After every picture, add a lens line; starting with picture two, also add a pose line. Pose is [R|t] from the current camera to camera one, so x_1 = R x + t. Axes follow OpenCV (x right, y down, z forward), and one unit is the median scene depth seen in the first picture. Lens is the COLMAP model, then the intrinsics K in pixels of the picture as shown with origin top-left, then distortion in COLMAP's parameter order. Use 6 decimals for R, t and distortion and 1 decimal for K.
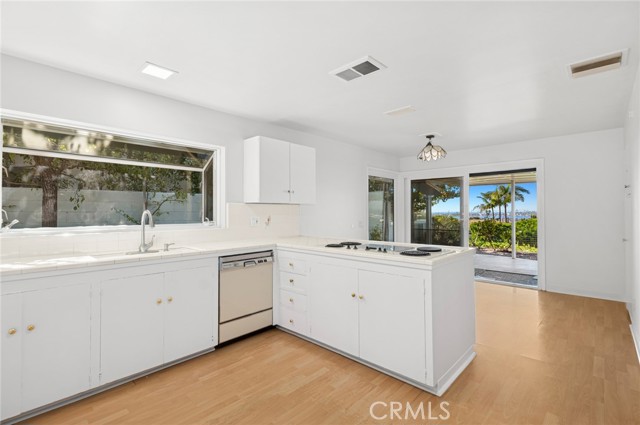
lens RADIAL K [[297.9, 0, 322.5], [0, 297.9, 207.2], [0, 0, 1]] dist [0.005087, -0.000020]
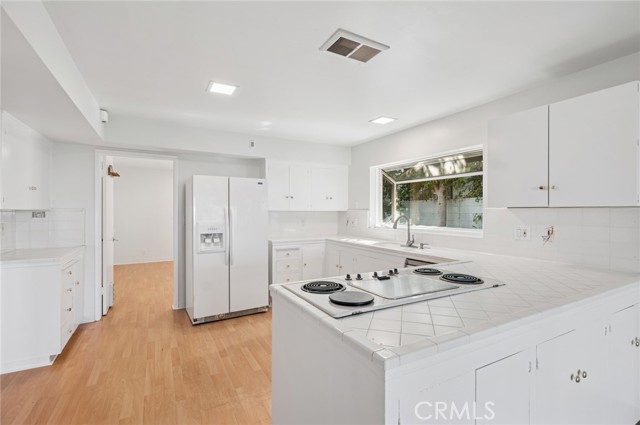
lens RADIAL K [[297.9, 0, 319.2], [0, 297.9, 214.1], [0, 0, 1]] dist [0.005087, -0.000020]
pose [[-0.320390, 0.014765, -0.947171, 0.728060], [0.020175, 0.999758, 0.008760, -0.016630], [0.947071, -0.016302, -0.320610, 0.922686]]
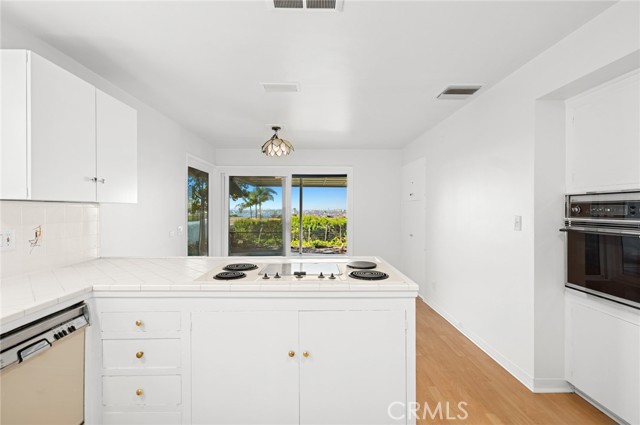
lens RADIAL K [[297.9, 0, 318.5], [0, 297.9, 210.0], [0, 0, 1]] dist [0.005087, -0.000020]
pose [[0.723946, 0.002355, 0.689852, -0.231633], [-0.014170, 0.999834, 0.011456, -0.012441], [-0.689711, -0.018069, 0.723859, 0.410208]]
